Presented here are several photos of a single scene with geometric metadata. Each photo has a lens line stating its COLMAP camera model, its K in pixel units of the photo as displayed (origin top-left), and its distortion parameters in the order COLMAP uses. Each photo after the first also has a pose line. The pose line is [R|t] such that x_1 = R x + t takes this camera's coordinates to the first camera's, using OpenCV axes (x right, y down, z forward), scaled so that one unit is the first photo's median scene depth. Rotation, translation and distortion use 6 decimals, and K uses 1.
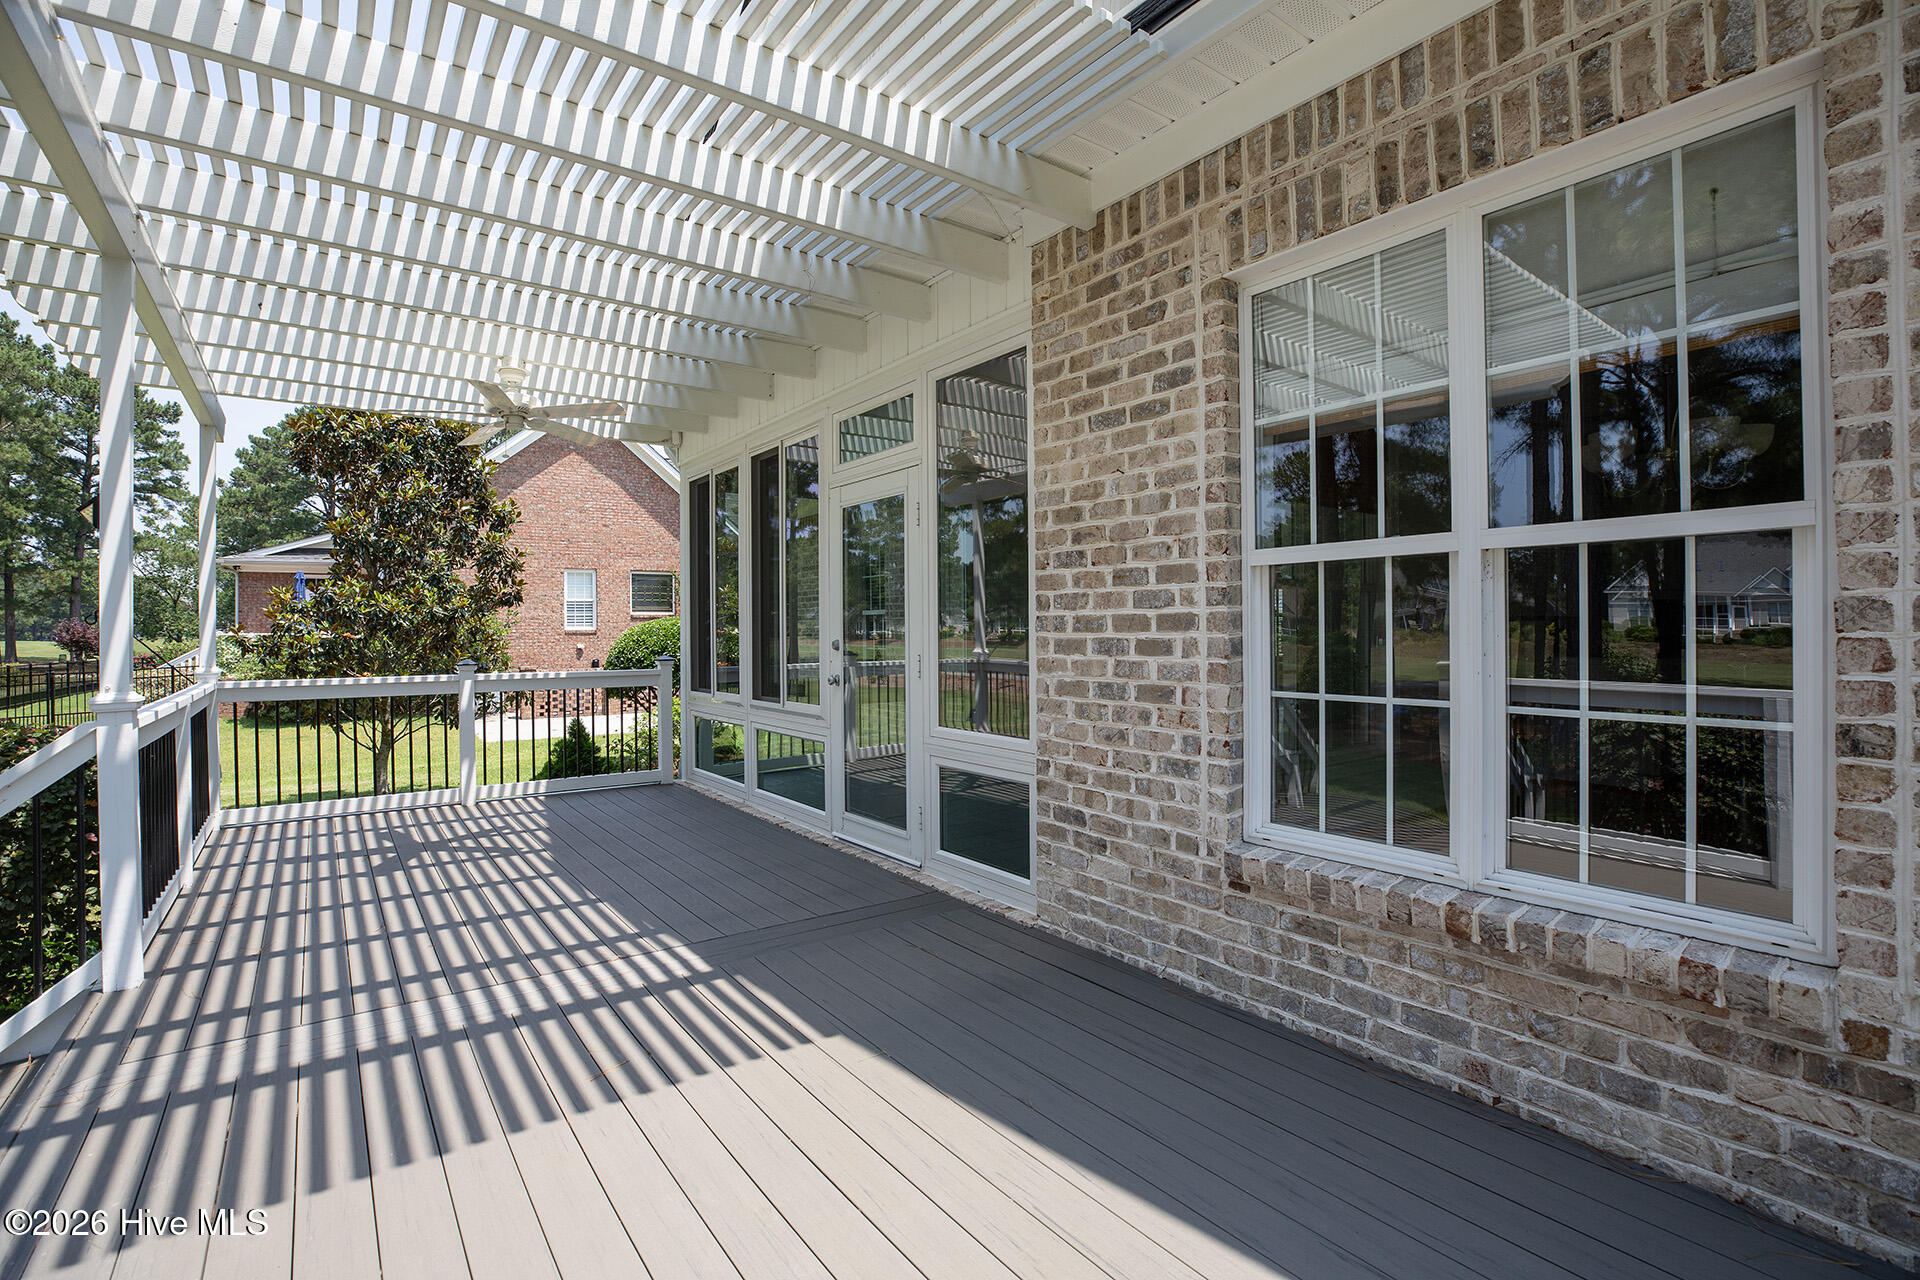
lens RADIAL K [[877.6, 0, 963.6], [0, 877.6, 628.5], [0, 0, 1]] dist [-0.043919, 0.012906]
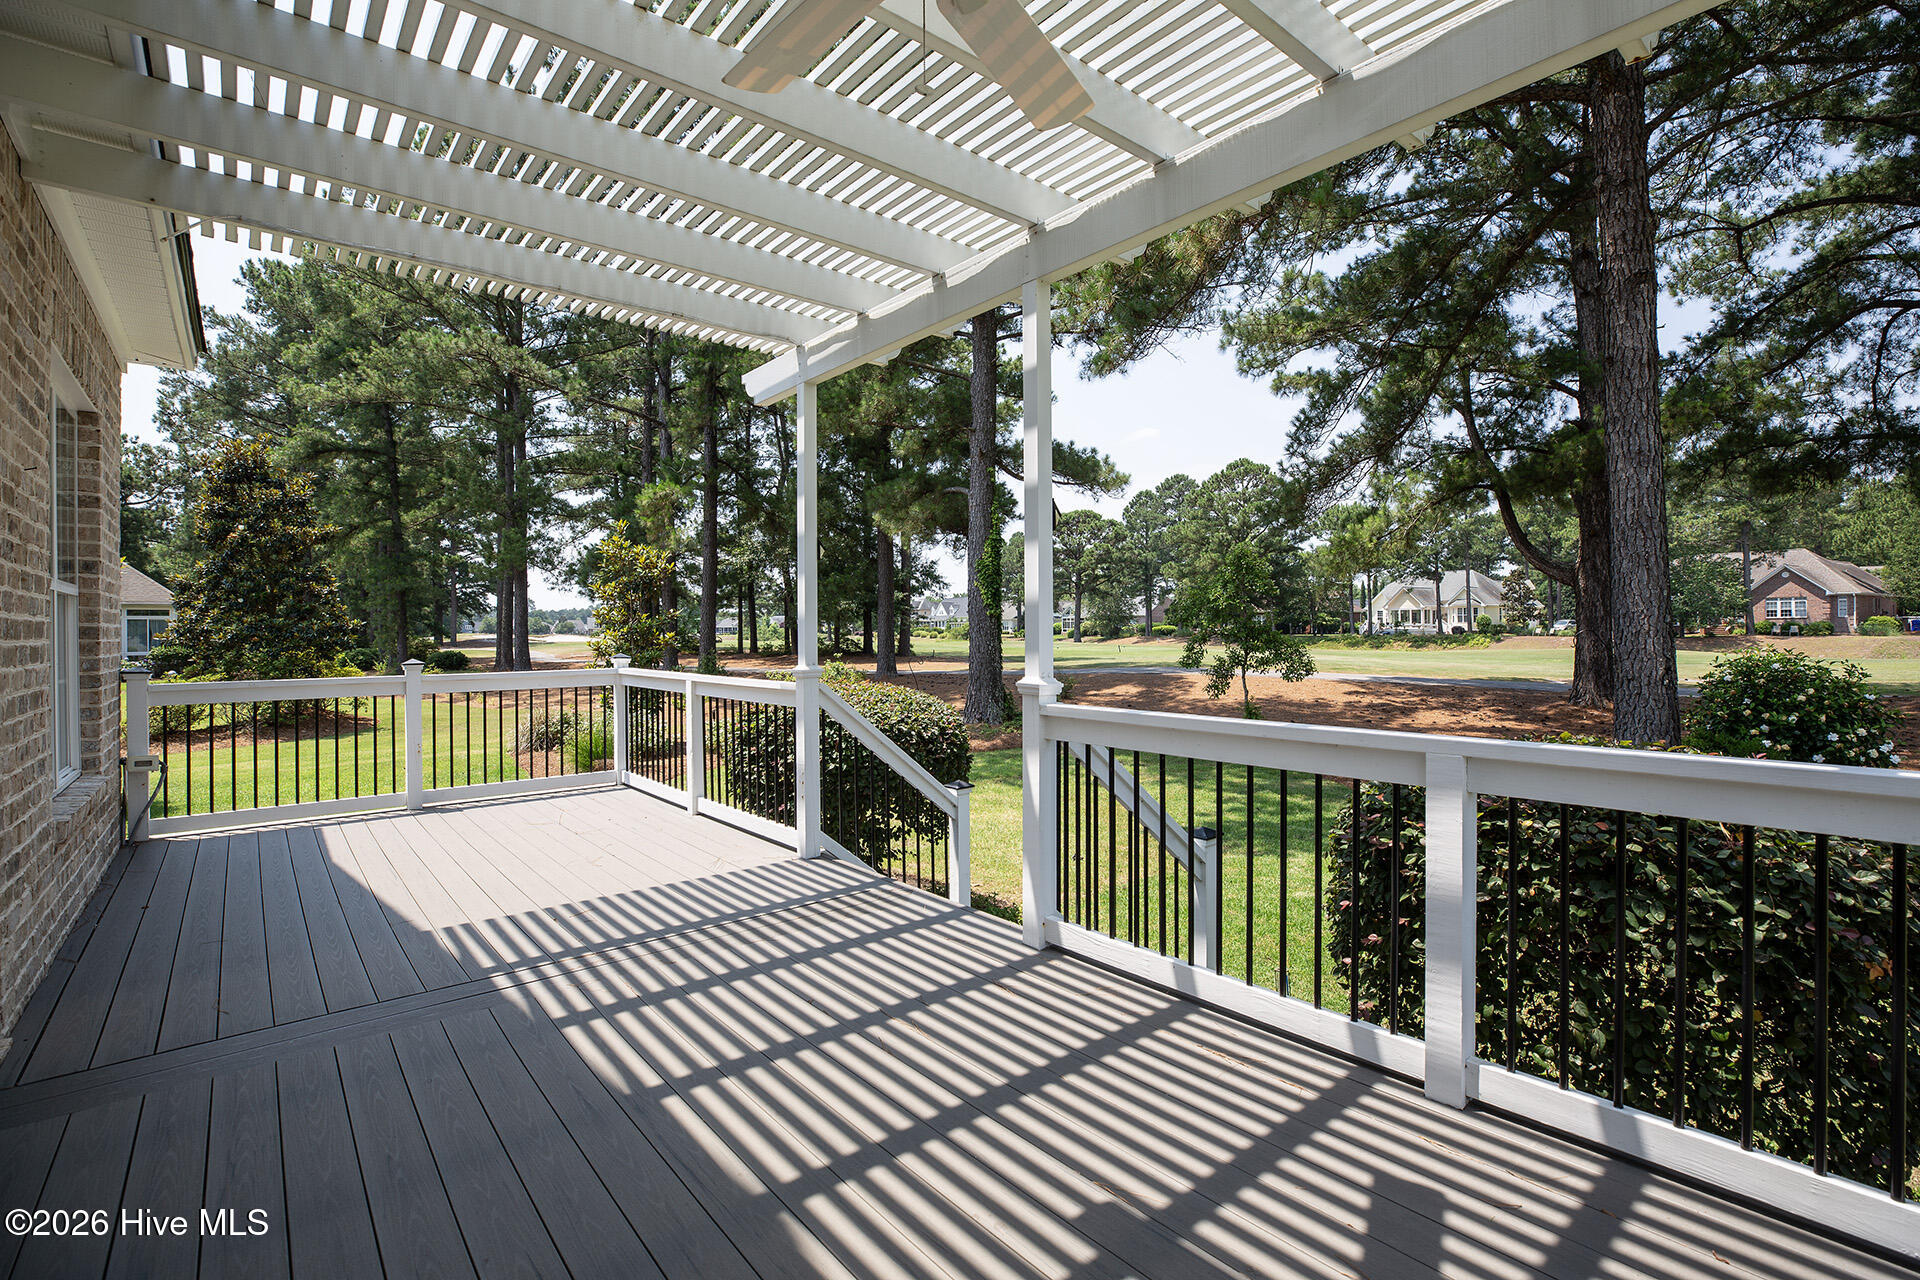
lens RADIAL K [[877.6, 0, 963.6], [0, 877.6, 628.5], [0, 0, 1]] dist [-0.043919, 0.012906]
pose [[-0.998444, 0.016644, -0.053226, -0.458915], [0.016843, 0.999853, -0.003306, 0.007167], [0.053164, -0.004198, -0.998577, 1.181943]]
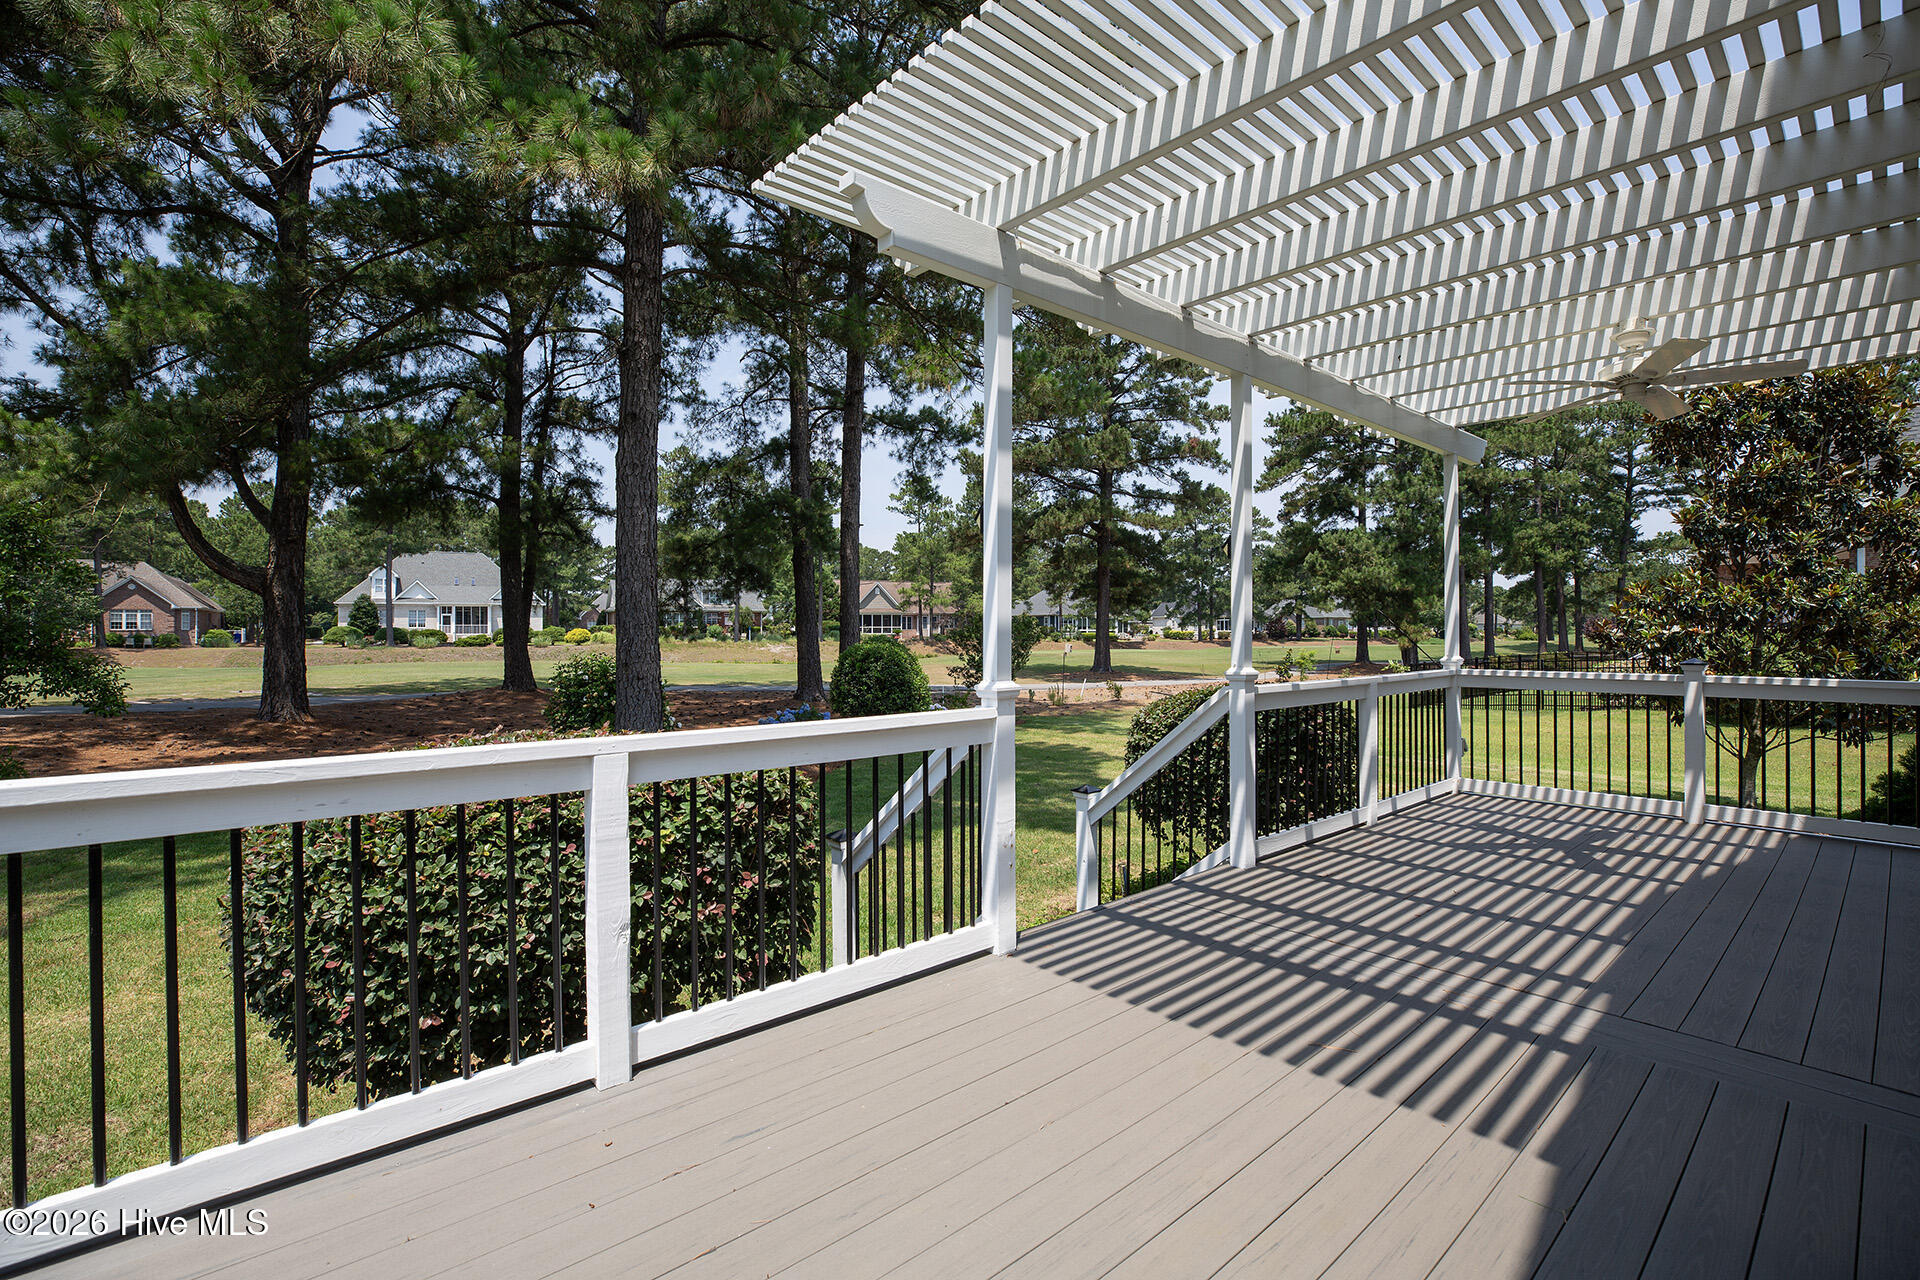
lens RADIAL K [[877.6, 0, 963.6], [0, 877.6, 628.5], [0, 0, 1]] dist [-0.043919, 0.012906]
pose [[0.087488, 0.002559, -0.996162, 0.269222], [0.004294, 0.999986, 0.002946, -0.000326], [0.996156, -0.004535, 0.087476, 0.212262]]
